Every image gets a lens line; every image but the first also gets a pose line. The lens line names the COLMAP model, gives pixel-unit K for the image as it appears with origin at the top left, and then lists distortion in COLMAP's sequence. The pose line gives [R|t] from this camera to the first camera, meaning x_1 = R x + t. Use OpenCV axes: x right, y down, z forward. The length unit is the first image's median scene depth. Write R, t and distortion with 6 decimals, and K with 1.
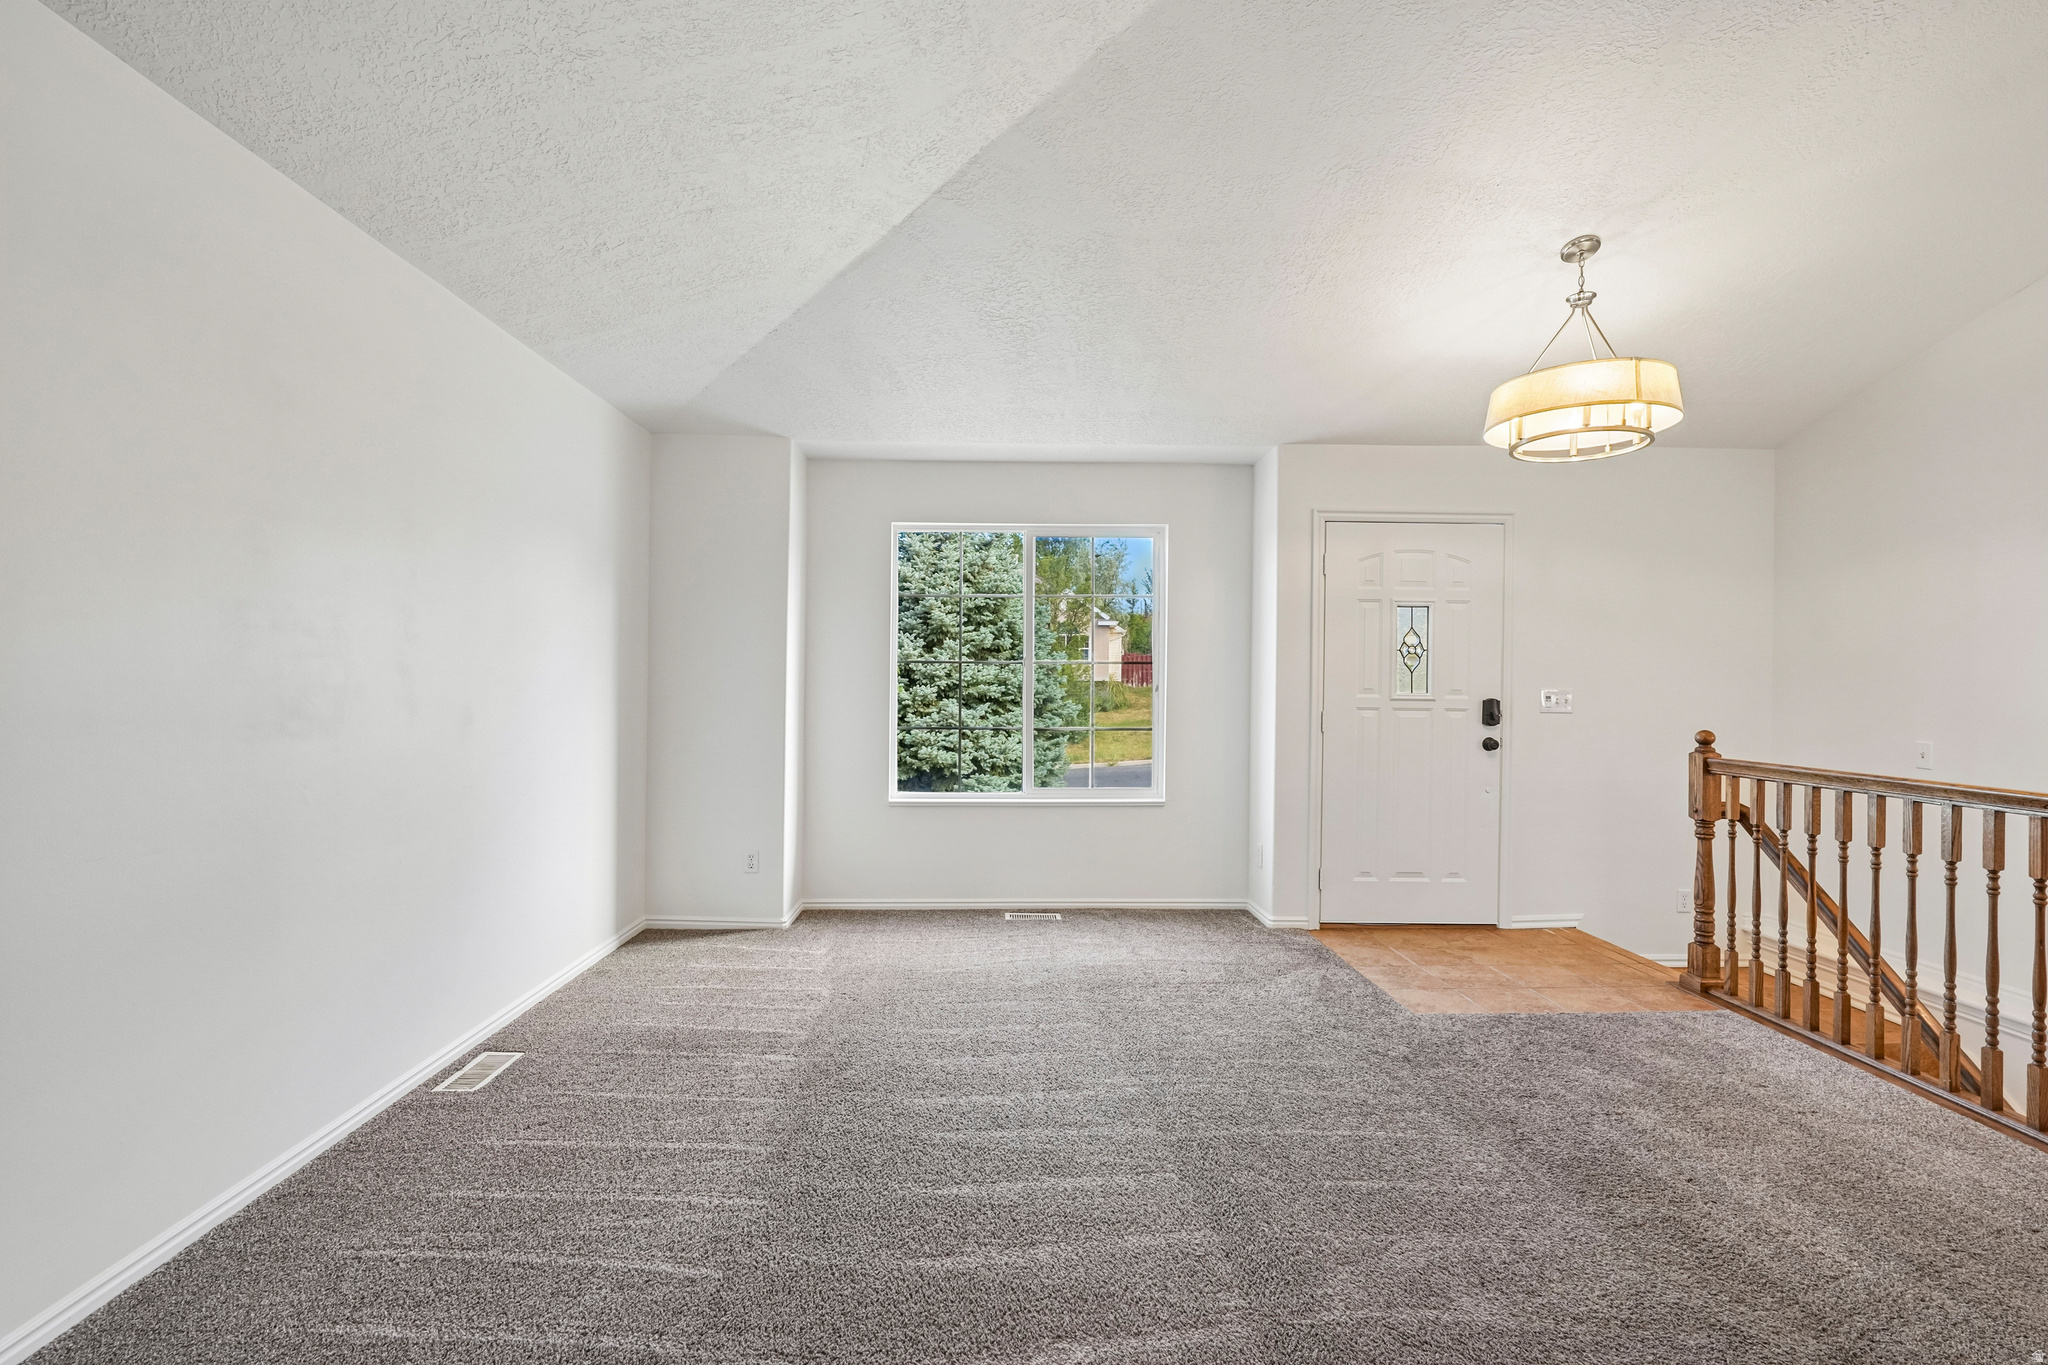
lens RADIAL K [[925.1, 0, 1020.3], [0, 925.1, 684.6], [0, 0, 1]] dist [-0.006044, 0.002187]
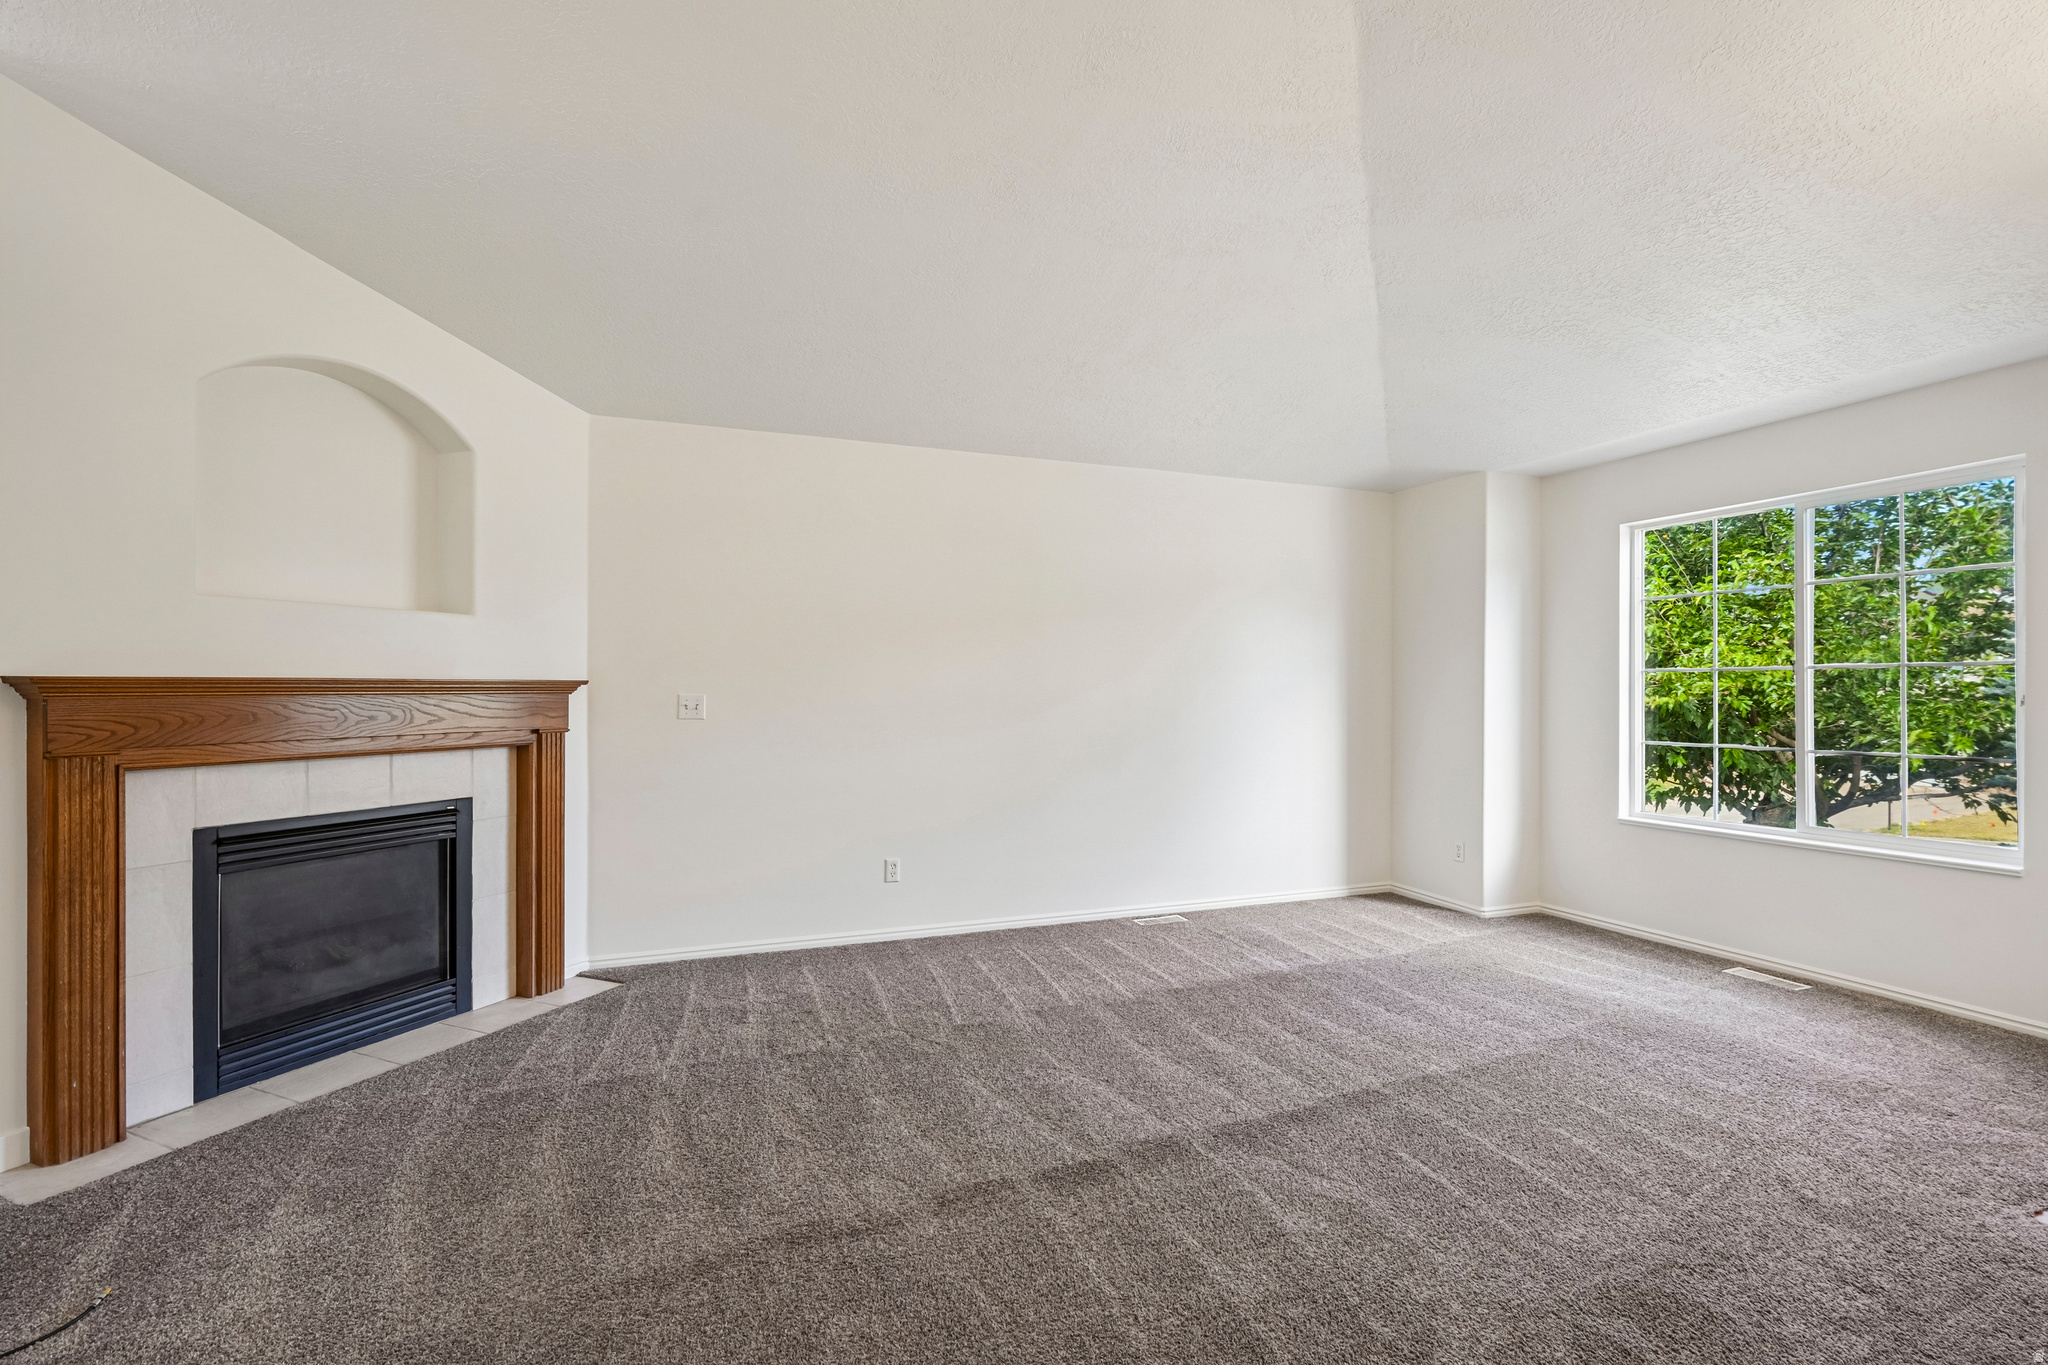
lens RADIAL K [[925.1, 0, 1021.2], [0, 925.1, 681.0], [0, 0, 1]] dist [-0.006044, 0.002187]
pose [[0.343595, -0.015534, -0.938989, 0.629609], [-0.002565, 0.999844, -0.017480, 0.002934], [0.939114, 0.008415, 0.343502, 0.106859]]
